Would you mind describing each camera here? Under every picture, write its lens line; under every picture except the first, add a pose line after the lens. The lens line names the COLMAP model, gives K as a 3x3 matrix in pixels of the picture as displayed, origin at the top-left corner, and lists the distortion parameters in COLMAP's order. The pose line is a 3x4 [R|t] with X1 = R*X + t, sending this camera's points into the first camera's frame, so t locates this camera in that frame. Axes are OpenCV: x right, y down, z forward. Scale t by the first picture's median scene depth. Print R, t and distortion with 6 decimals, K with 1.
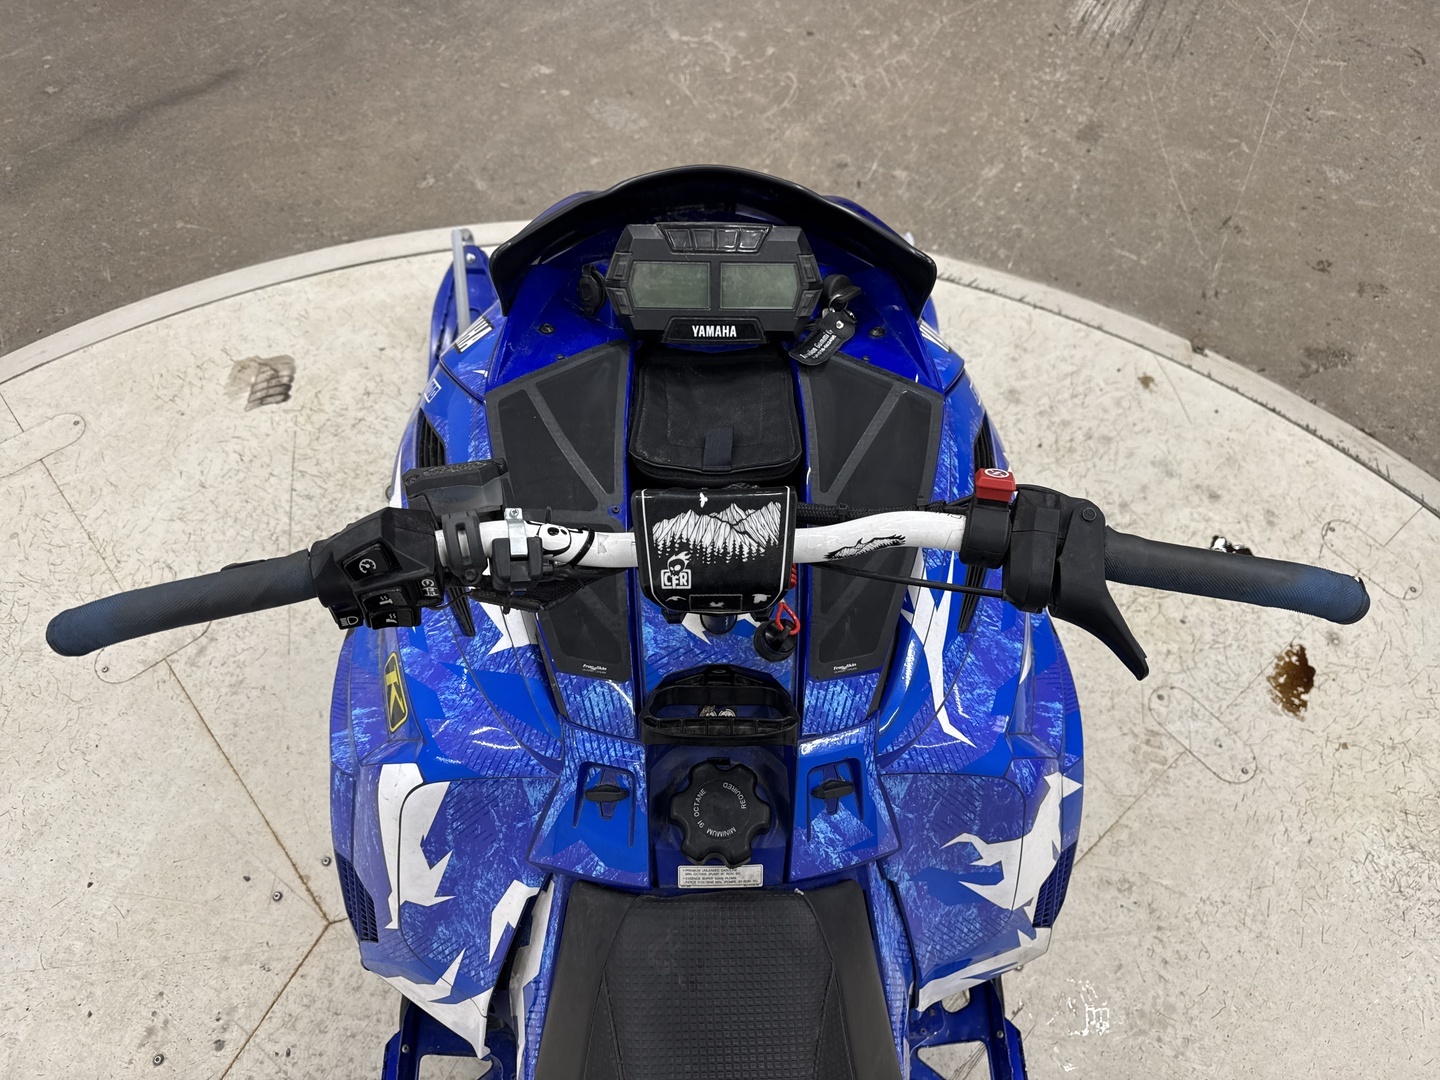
lens RADIAL K [[1011.4, 0, 720.0], [0, 1011.4, 540.0], [0, 0, 1]] dist [0.049535, -0.062894]
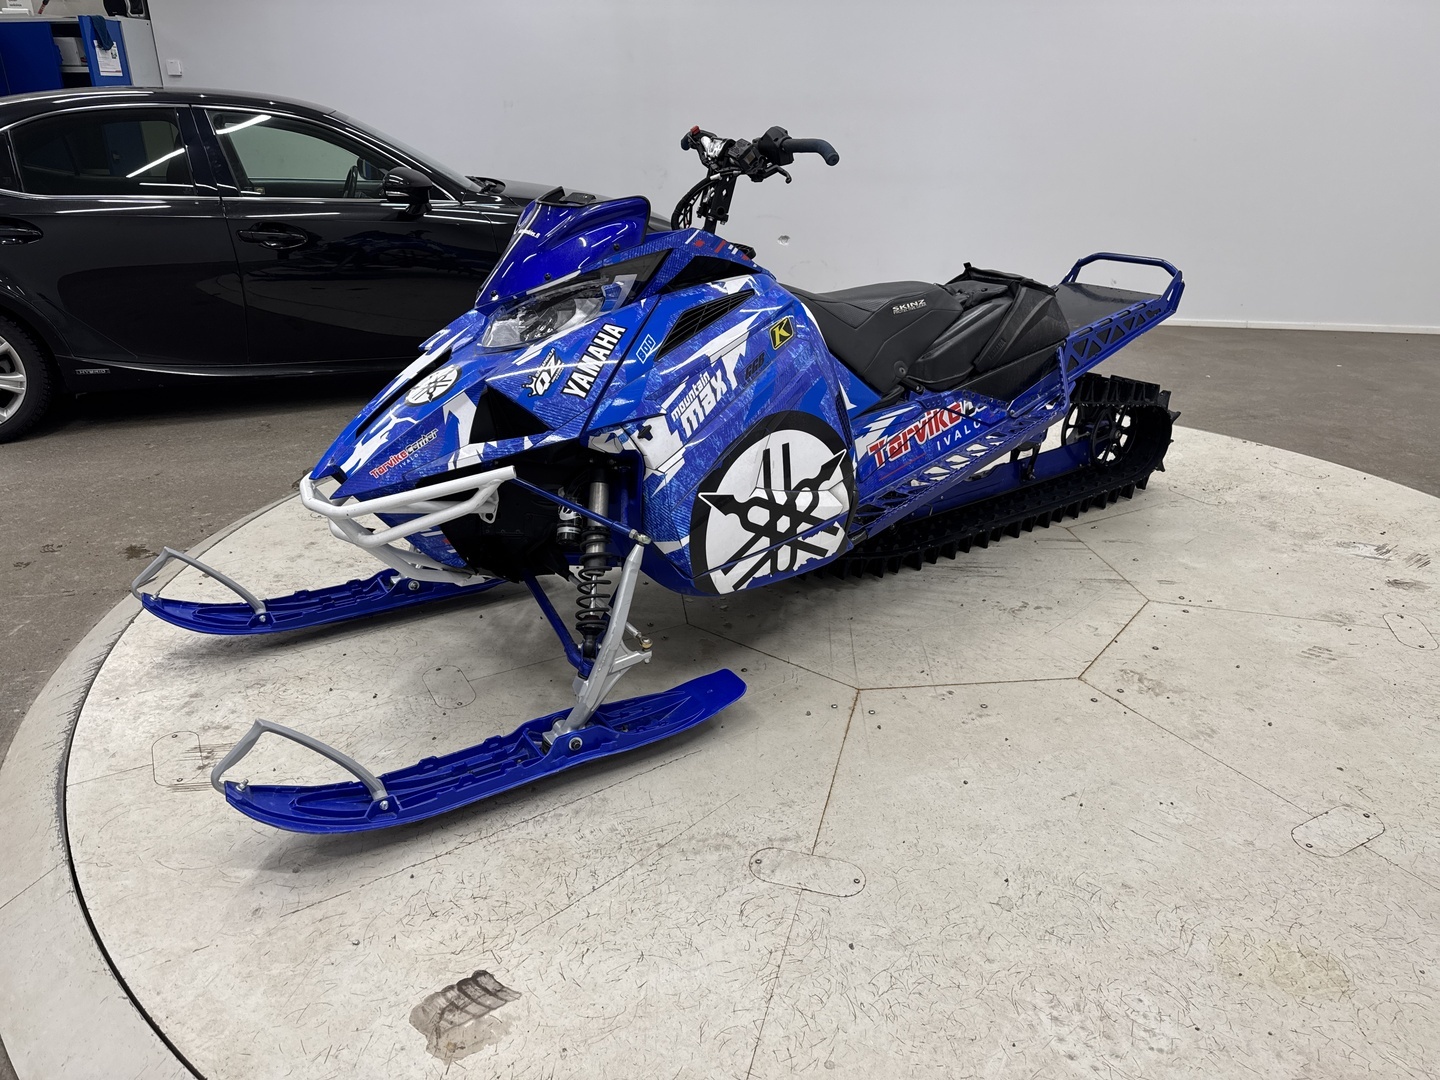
lens RADIAL K [[1011.4, 0, 720.0], [0, 1011.4, 540.0], [0, 0, 1]] dist [0.049535, -0.062894]
pose [[-0.558398, -0.351616, 0.751370, -2.254472], [0.692026, 0.302047, 0.655643, -1.397543], [-0.457484, 0.886078, 0.074665, 1.348483]]
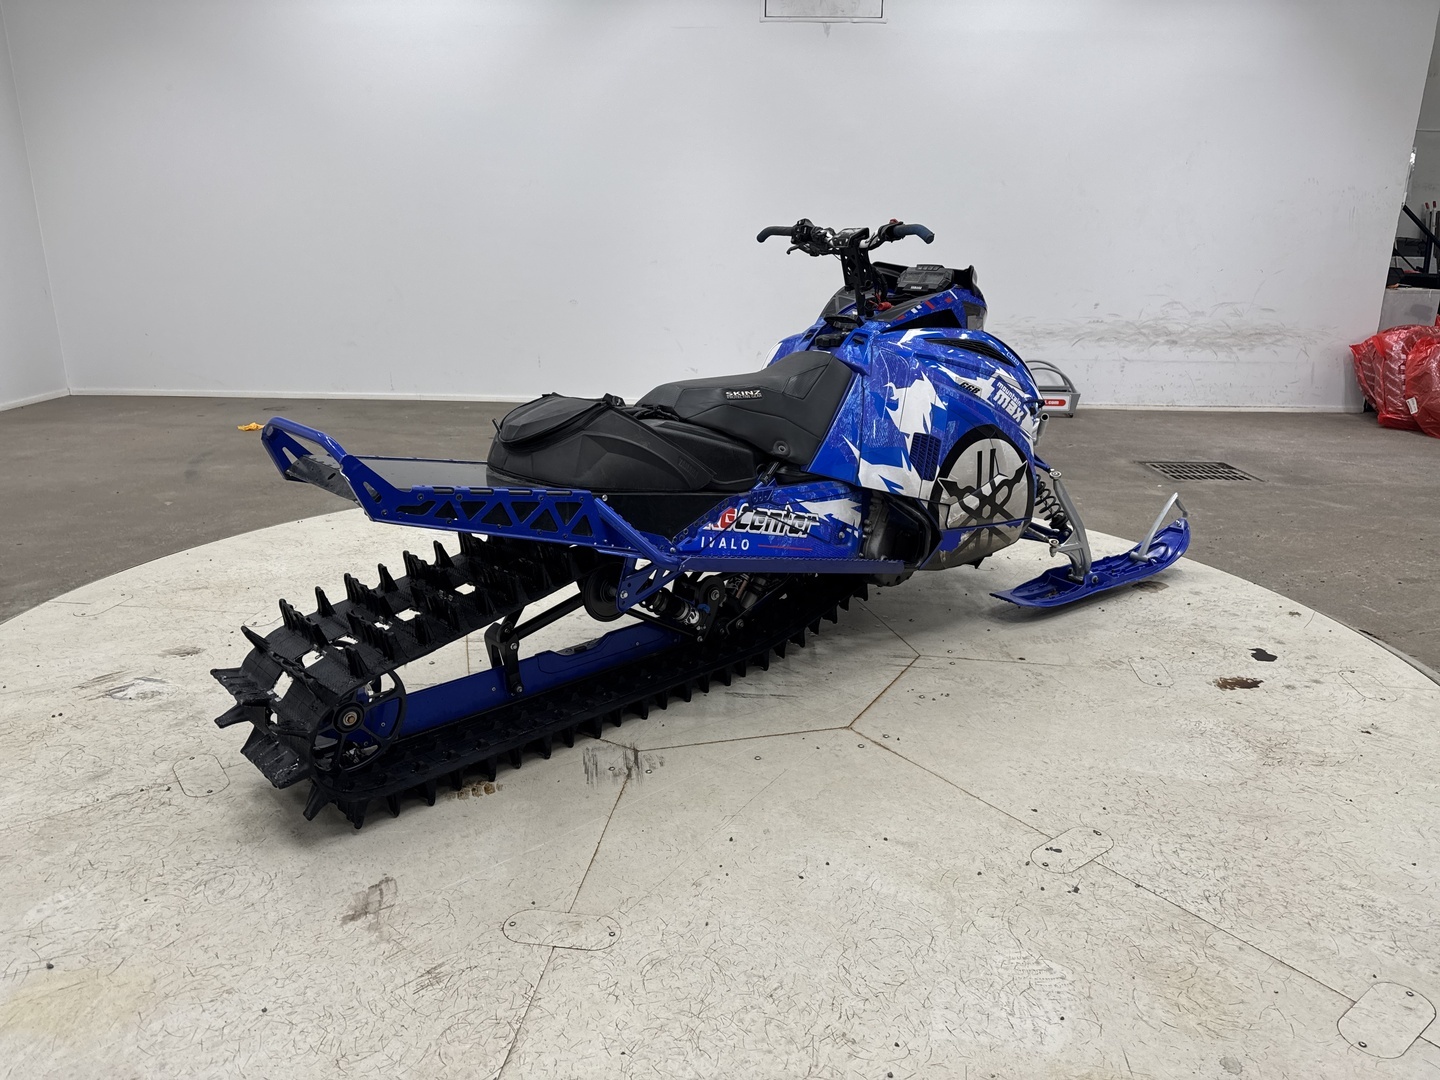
lens RADIAL K [[1011.4, 0, 720.0], [0, 1011.4, 540.0], [0, 0, 1]] dist [0.049535, -0.062894]
pose [[0.672960, 0.194955, -0.713524, 2.169343], [-0.621865, 0.671439, -0.403056, 2.160701], [0.400510, 0.714956, 0.573087, -0.644664]]
